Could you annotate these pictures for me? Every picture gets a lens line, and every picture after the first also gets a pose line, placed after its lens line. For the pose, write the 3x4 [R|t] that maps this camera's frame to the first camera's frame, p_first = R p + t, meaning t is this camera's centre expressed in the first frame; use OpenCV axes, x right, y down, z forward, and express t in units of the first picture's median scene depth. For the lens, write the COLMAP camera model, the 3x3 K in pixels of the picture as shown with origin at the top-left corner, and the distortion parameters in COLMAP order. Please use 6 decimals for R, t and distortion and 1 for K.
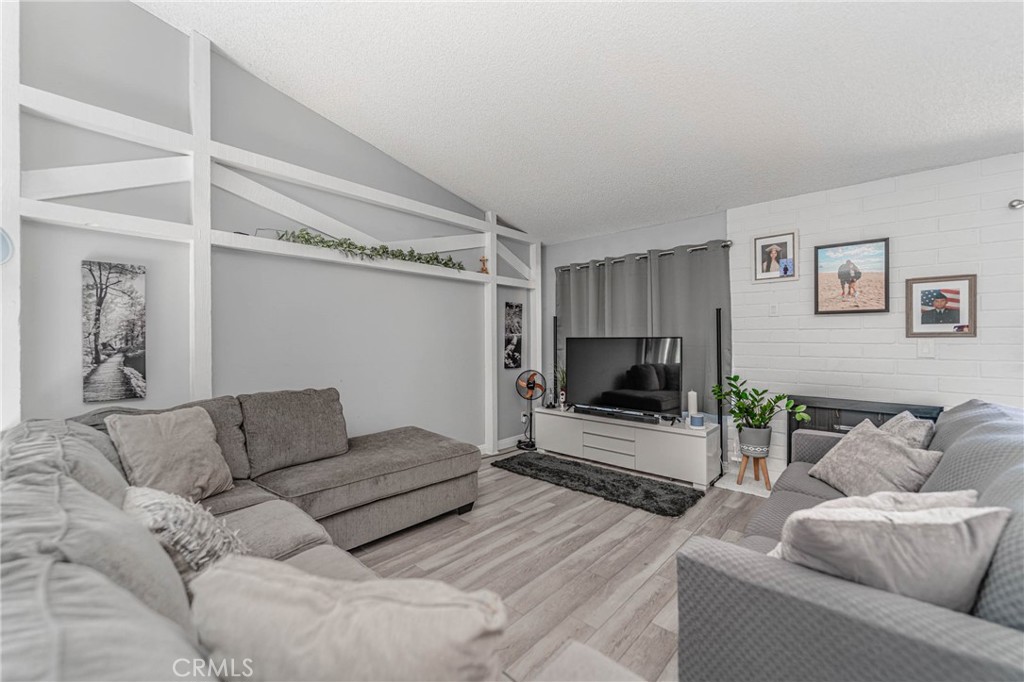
lens RADIAL K [[414.3, 0, 508.9], [0, 414.3, 338.5], [0, 0, 1]] dist [0.000248, -0.000377]
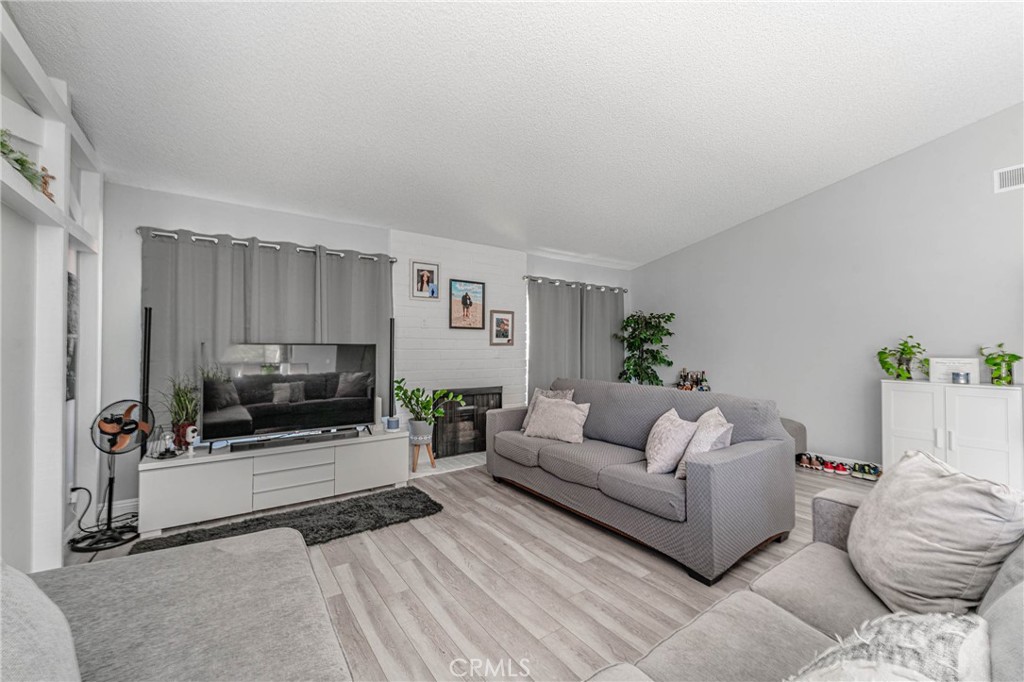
lens RADIAL K [[411.5, 0, 511.4], [0, 411.5, 338.8], [0, 0, 1]] dist [0.000332, -0.000797]
pose [[0.208698, 0.020930, 0.977756, -0.520230], [-0.005526, 0.999780, -0.020222, 0.001986], [-0.977964, -0.001183, 0.208768, 0.498441]]
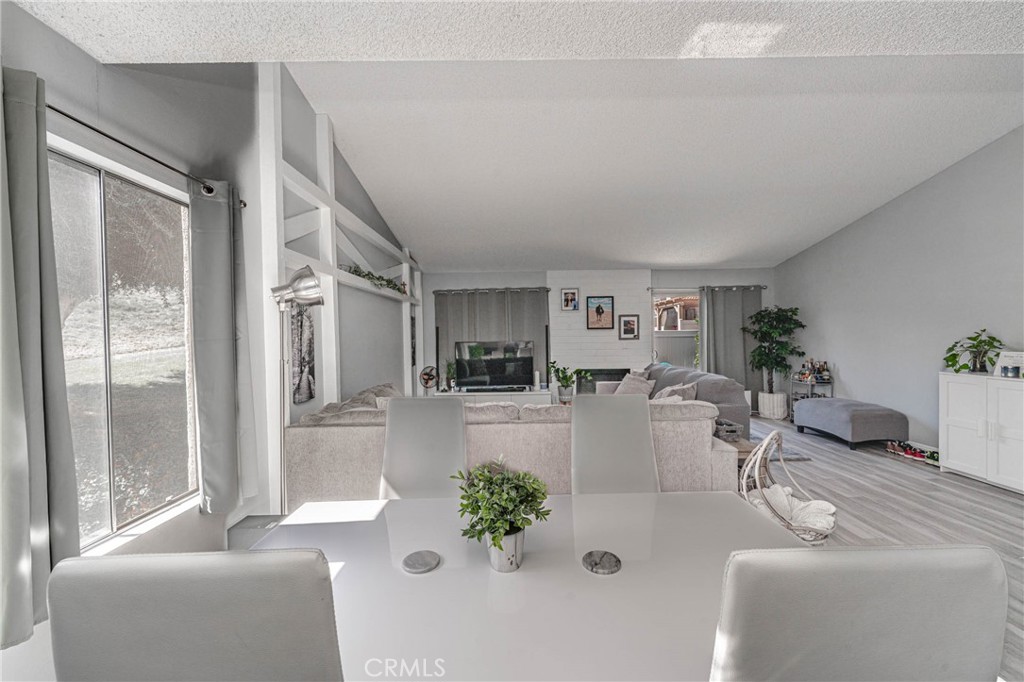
lens RADIAL K [[414.3, 0, 508.9], [0, 414.3, 338.5], [0, 0, 1]] dist [0.000248, -0.000377]
pose [[0.740254, -0.015121, 0.672157, -0.909750], [0.011774, 0.999885, 0.009526, -0.034544], [-0.672224, 0.000863, 0.740348, -0.261908]]
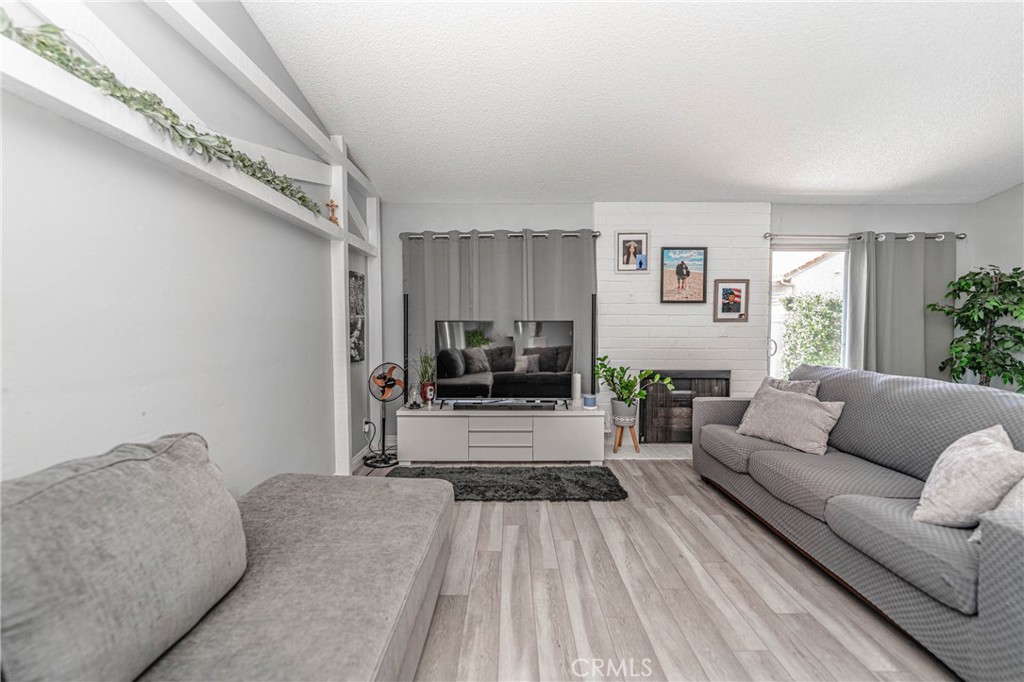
lens RADIAL K [[411.5, 0, 511.4], [0, 411.5, 338.8], [0, 0, 1]] dist [0.000332, -0.000797]
pose [[0.735154, -0.023744, 0.677484, -0.396846], [-0.002814, 0.999271, 0.038076, 0.002553], [-0.677894, -0.029898, 0.734551, 0.386289]]
